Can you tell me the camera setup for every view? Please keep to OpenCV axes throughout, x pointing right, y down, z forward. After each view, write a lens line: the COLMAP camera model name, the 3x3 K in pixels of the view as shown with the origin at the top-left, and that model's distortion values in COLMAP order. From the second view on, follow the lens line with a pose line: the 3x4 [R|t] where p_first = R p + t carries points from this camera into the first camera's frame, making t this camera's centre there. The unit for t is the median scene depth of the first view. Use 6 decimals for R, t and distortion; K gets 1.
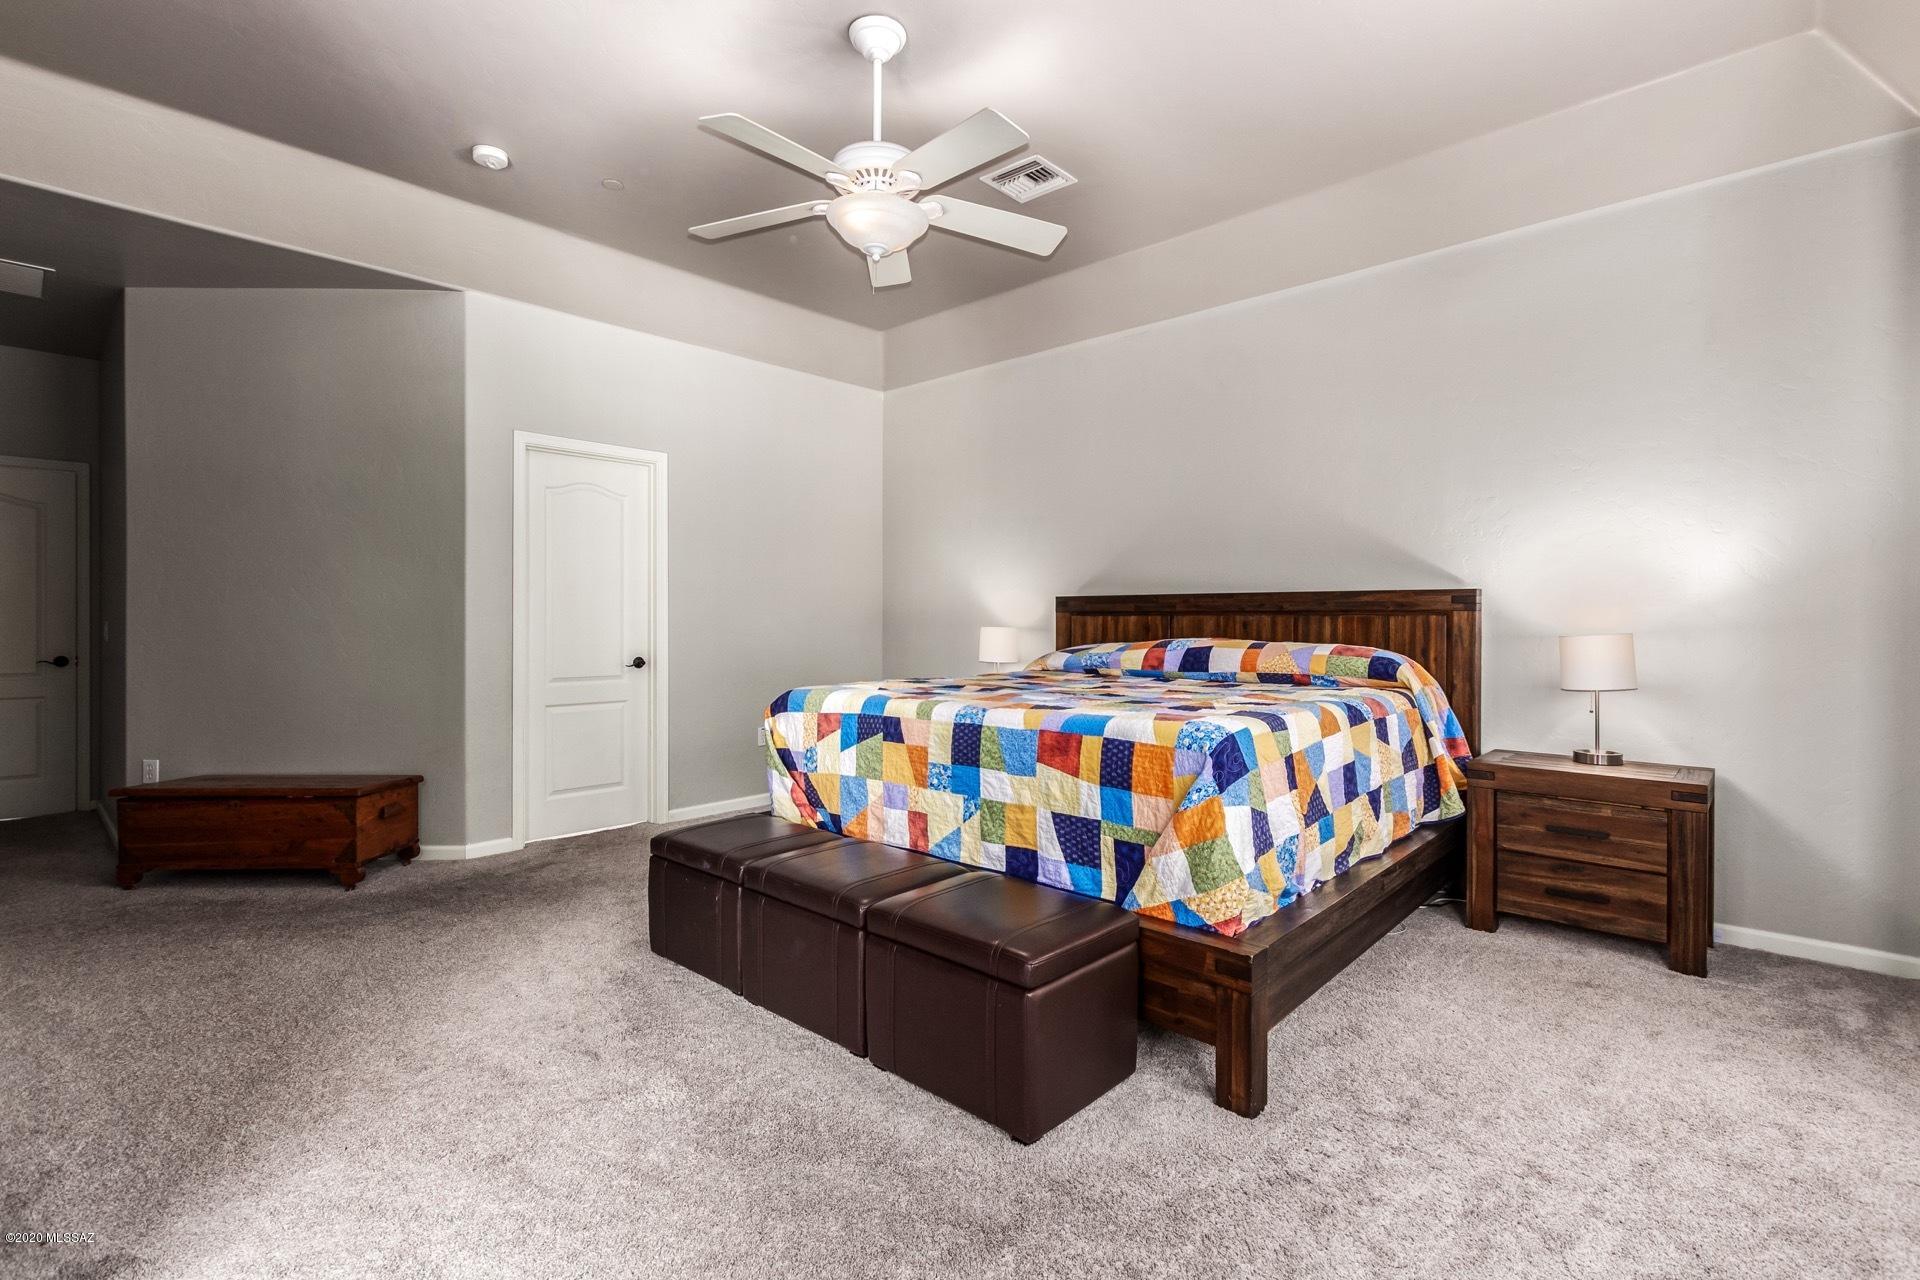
lens RADIAL K [[888.5, 0, 949.6], [0, 888.5, 630.8], [0, 0, 1]] dist [0.009412, -0.002601]
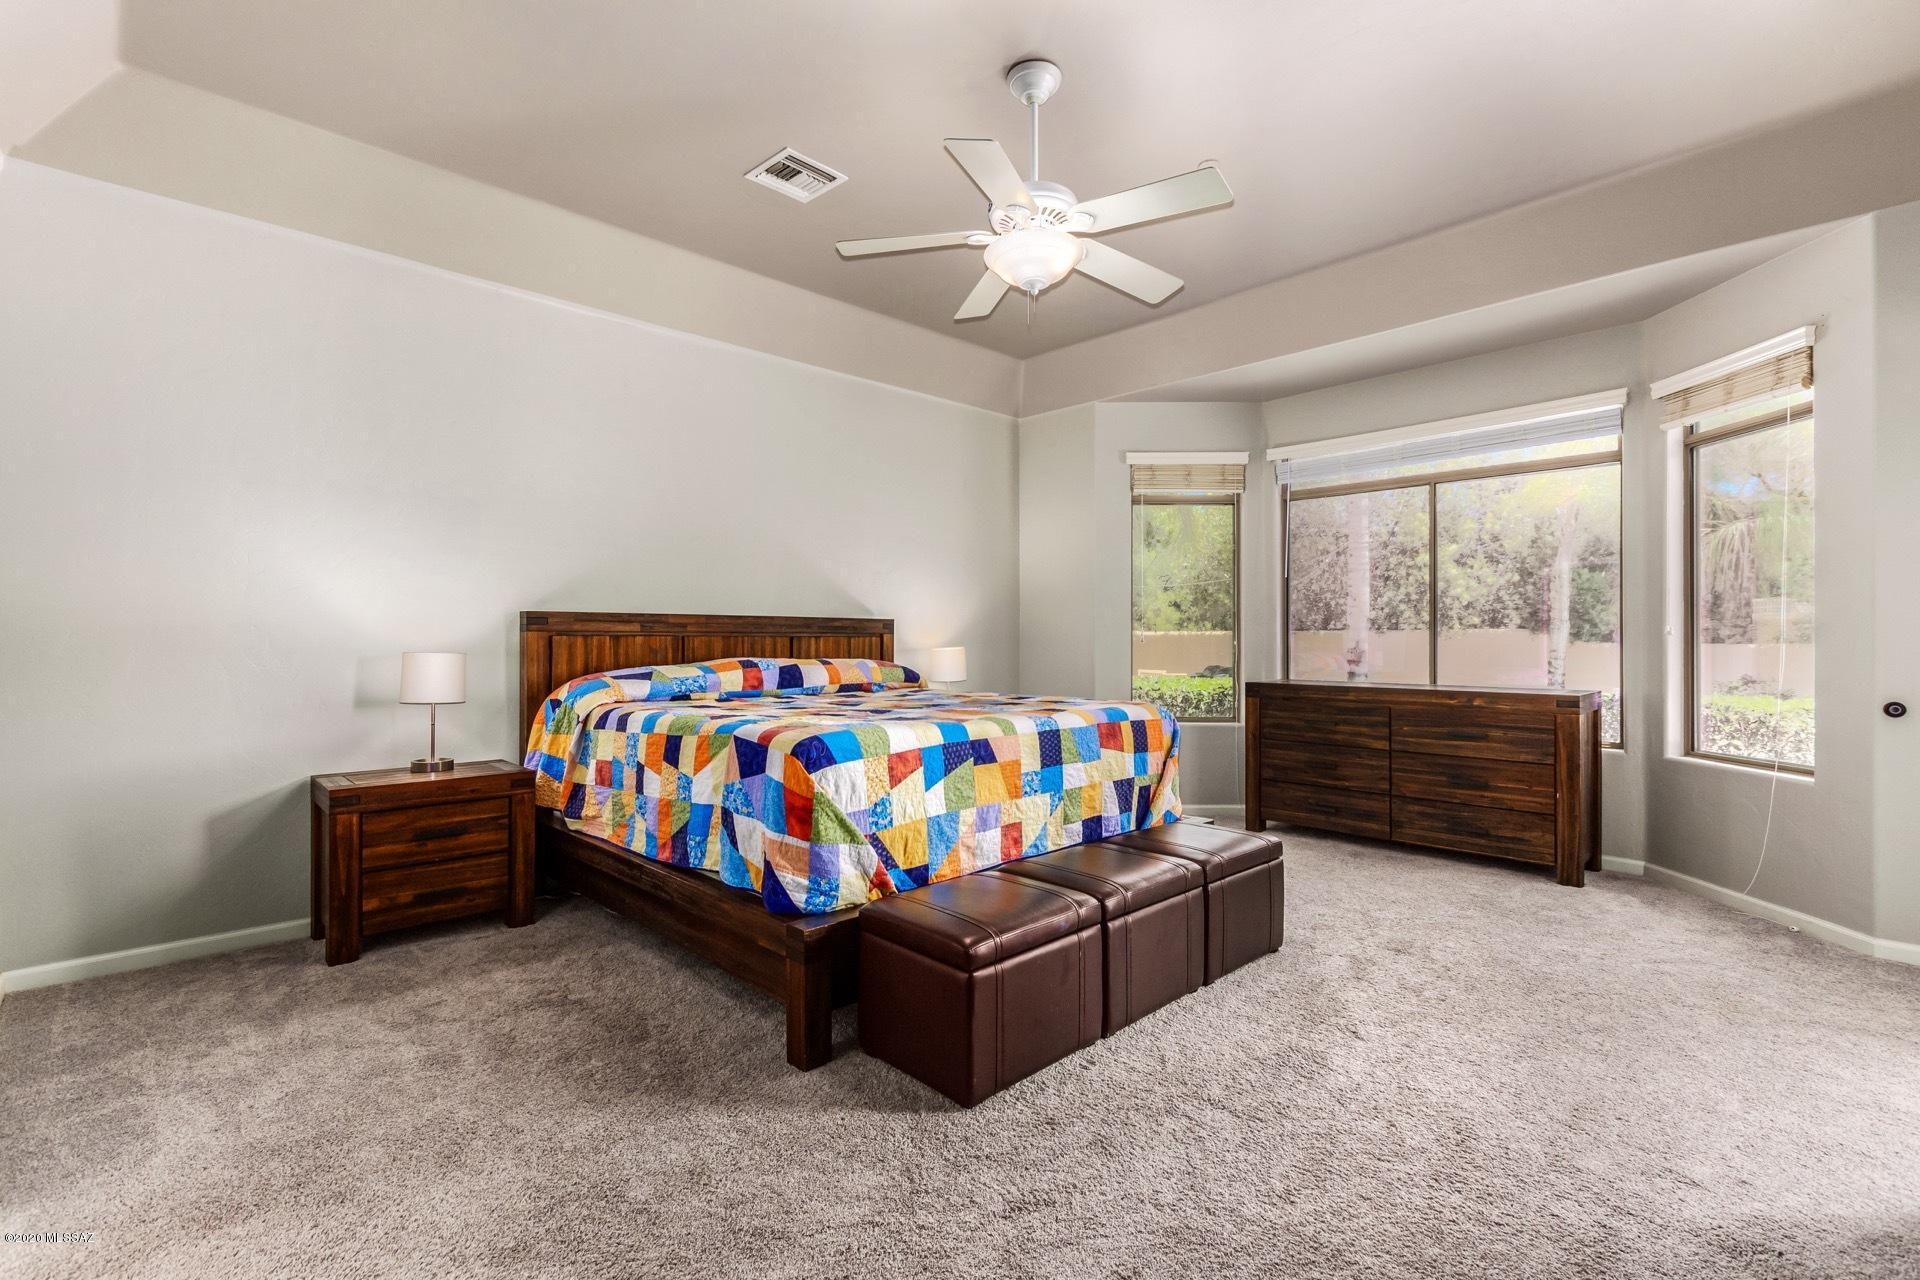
lens RADIAL K [[888.5, 0, 950.3], [0, 888.5, 636.4], [0, 0, 1]] dist [0.009412, -0.002601]
pose [[0.055933, 0.001592, 0.998433, -1.064624], [0.012708, 0.999917, -0.002306, -0.016256], [-0.998354, 0.012817, 0.055909, 0.983358]]
